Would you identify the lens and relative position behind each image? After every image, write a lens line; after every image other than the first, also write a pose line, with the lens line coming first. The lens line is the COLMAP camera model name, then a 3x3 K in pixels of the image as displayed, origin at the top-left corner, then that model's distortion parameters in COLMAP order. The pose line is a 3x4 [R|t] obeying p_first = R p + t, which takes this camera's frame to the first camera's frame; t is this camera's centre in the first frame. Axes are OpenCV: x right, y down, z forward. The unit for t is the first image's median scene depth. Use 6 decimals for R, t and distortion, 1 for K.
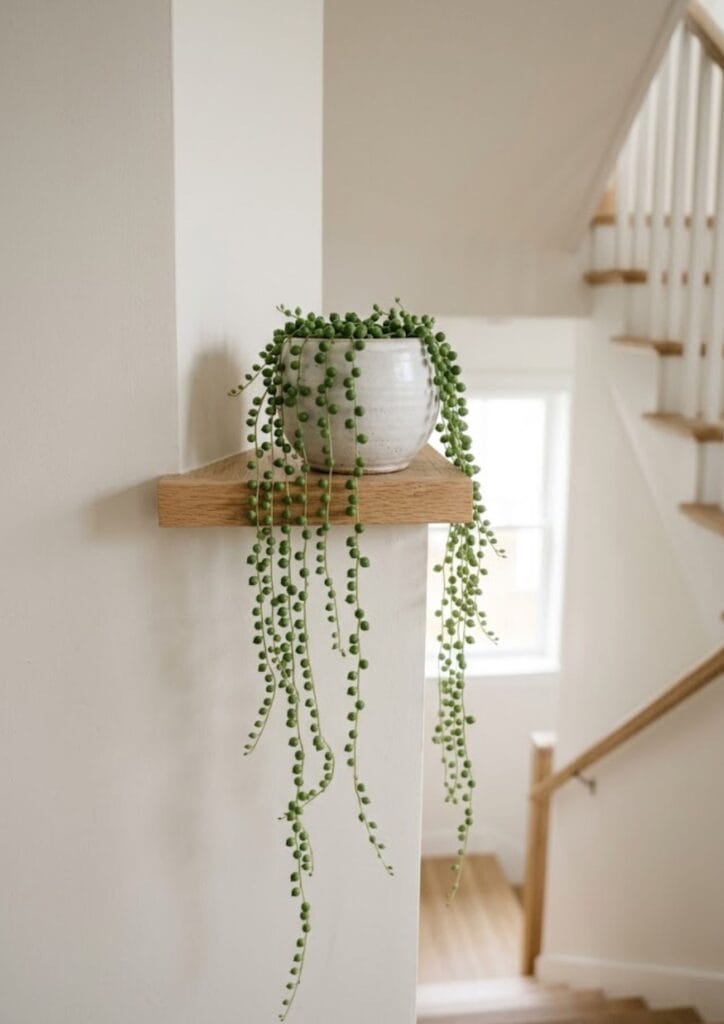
lens RADIAL K [[1156.2, 0, 362.0], [0, 1156.2, 512.0], [0, 0, 1]] dist [-0.116389, 0.323229]
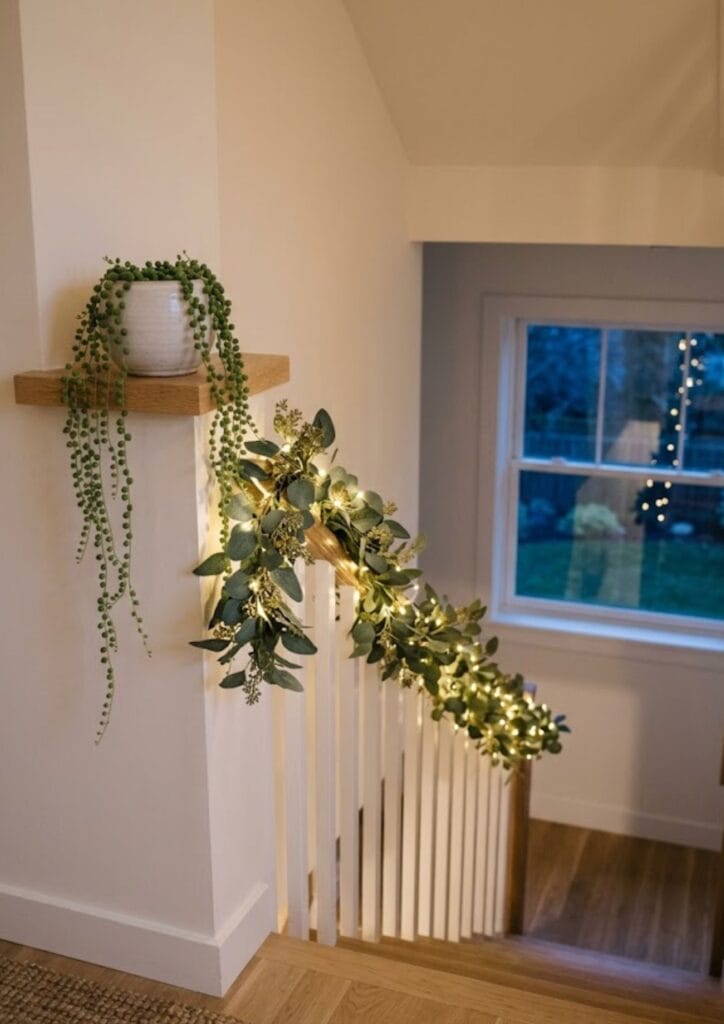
lens RADIAL K [[1156.2, 0, 362.0], [0, 1156.2, 512.0], [0, 0, 1]] dist [-0.116389, 0.323229]
pose [[0.909227, 0.098428, -0.404497, 0.845268], [-0.062942, 0.992980, 0.100146, -0.025964], [0.411515, -0.065595, 0.909039, -0.195934]]
